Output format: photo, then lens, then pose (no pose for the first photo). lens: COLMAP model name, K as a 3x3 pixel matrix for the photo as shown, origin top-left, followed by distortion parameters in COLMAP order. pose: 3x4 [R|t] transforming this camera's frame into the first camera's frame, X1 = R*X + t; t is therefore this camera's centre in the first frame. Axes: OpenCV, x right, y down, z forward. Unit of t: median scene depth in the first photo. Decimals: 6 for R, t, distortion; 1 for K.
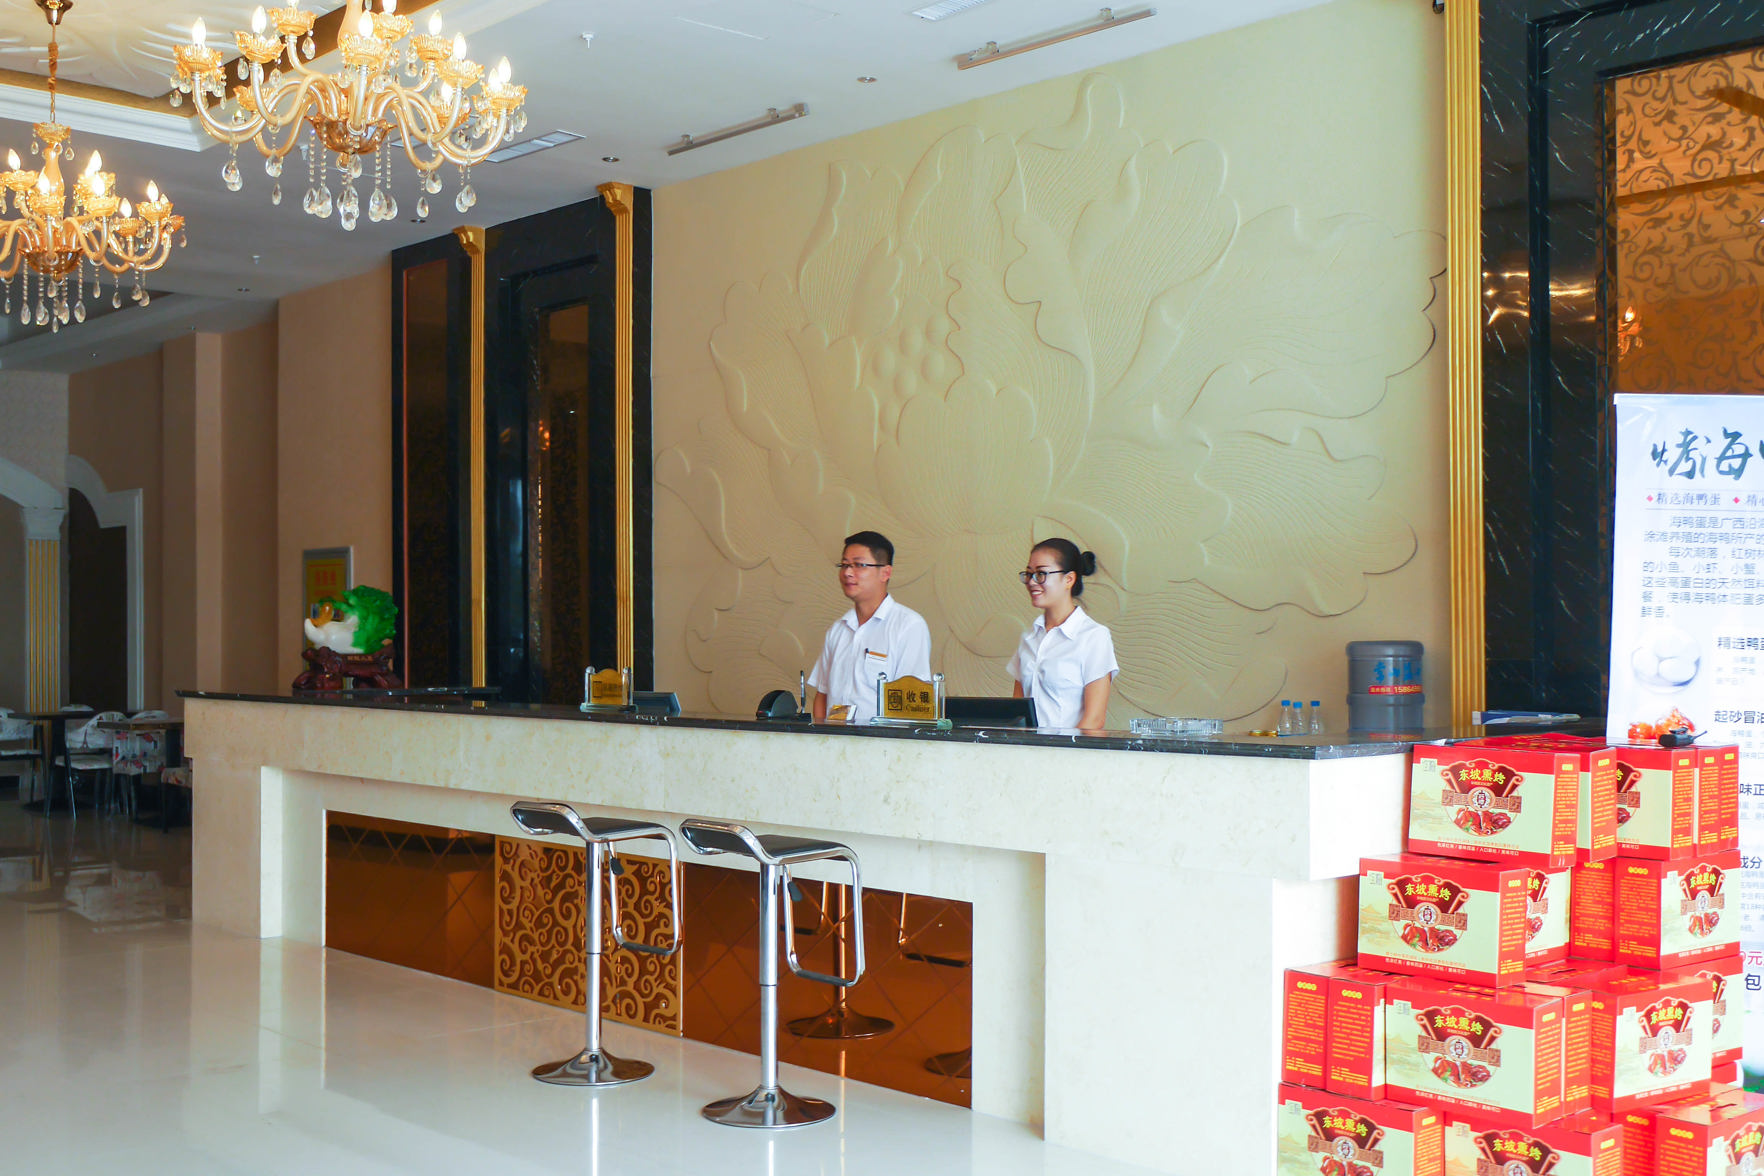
lens RADIAL K [[1955.8, 0, 885.8], [0, 1955.8, 594.7], [0, 0, 1]] dist [-0.041217, 0.000000]
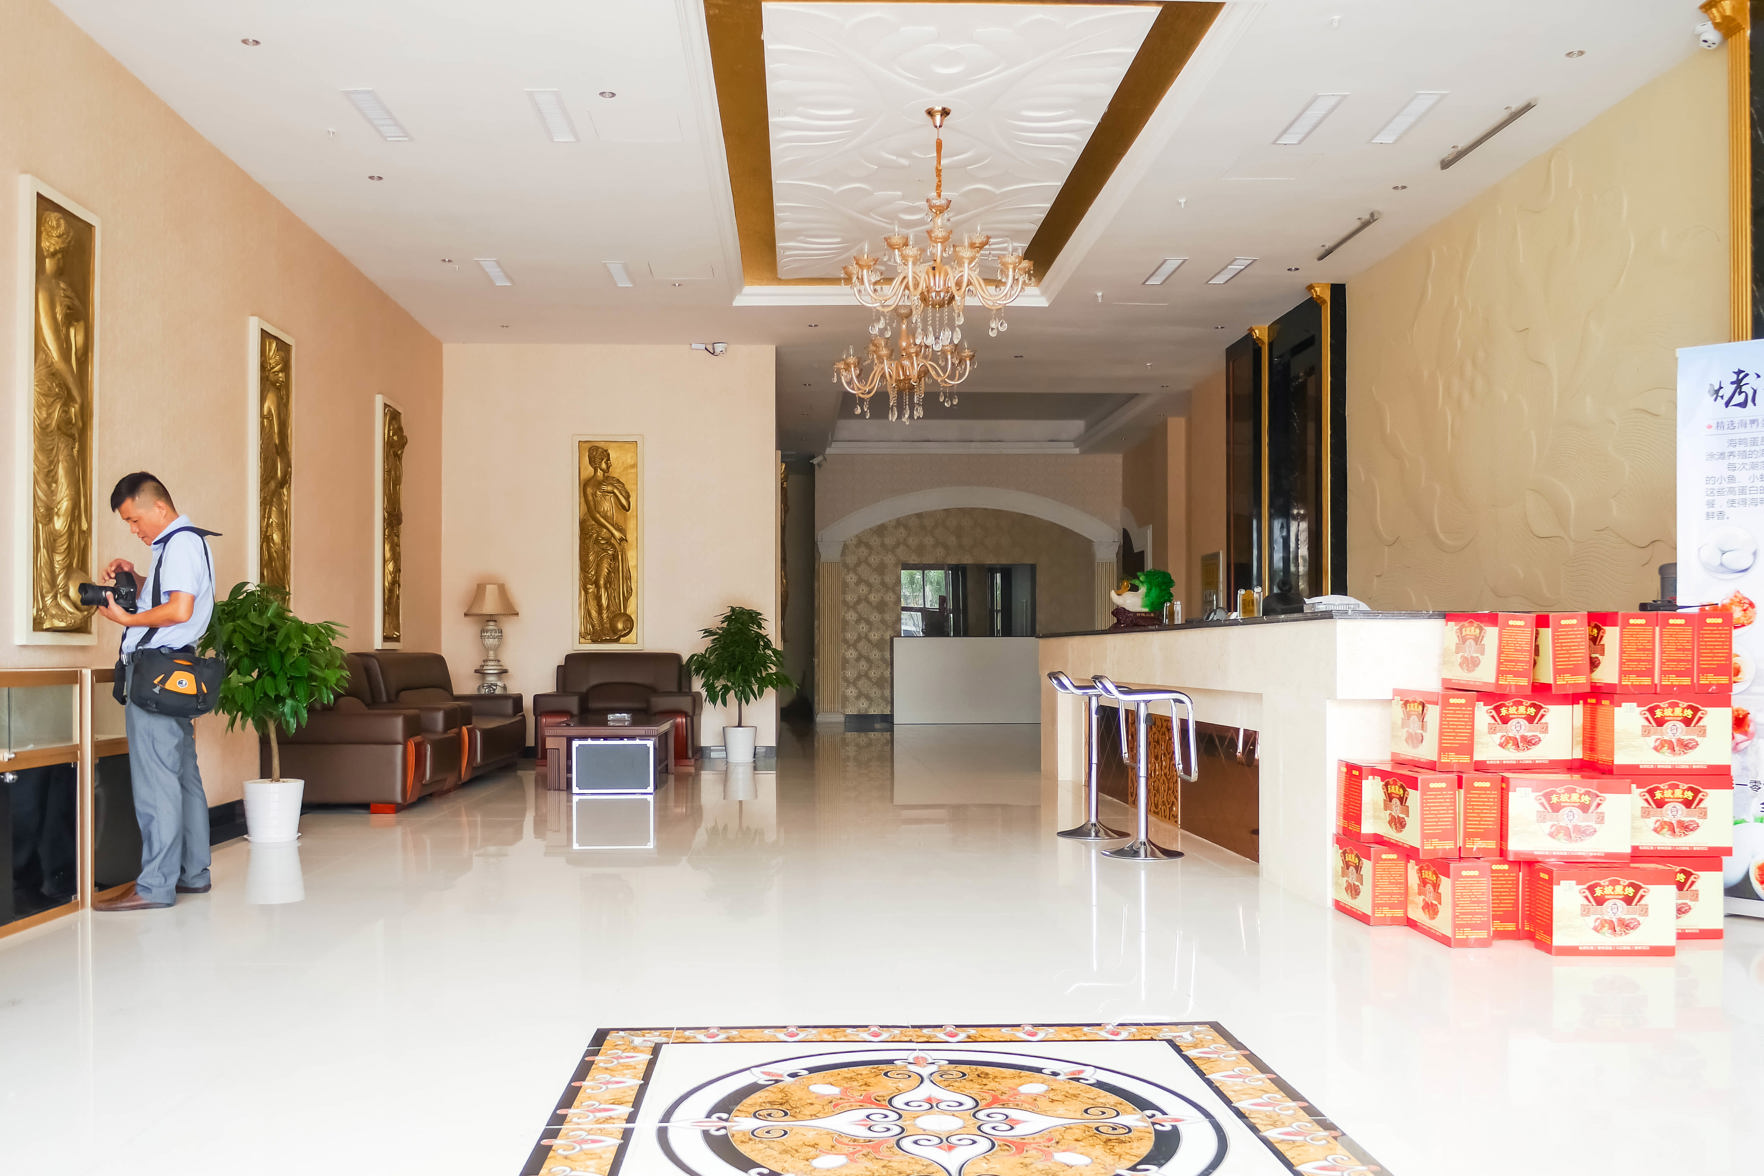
lens RADIAL K [[1566.0, 0, 863.7], [0, 1566.0, 649.9], [0, 0, 1]] dist [-0.039977, 0.020340]
pose [[0.738420, -0.006898, -0.674306, 0.553467], [0.013061, 0.999906, 0.004073, 0.071155], [0.674214, -0.011815, 0.738441, -0.108881]]
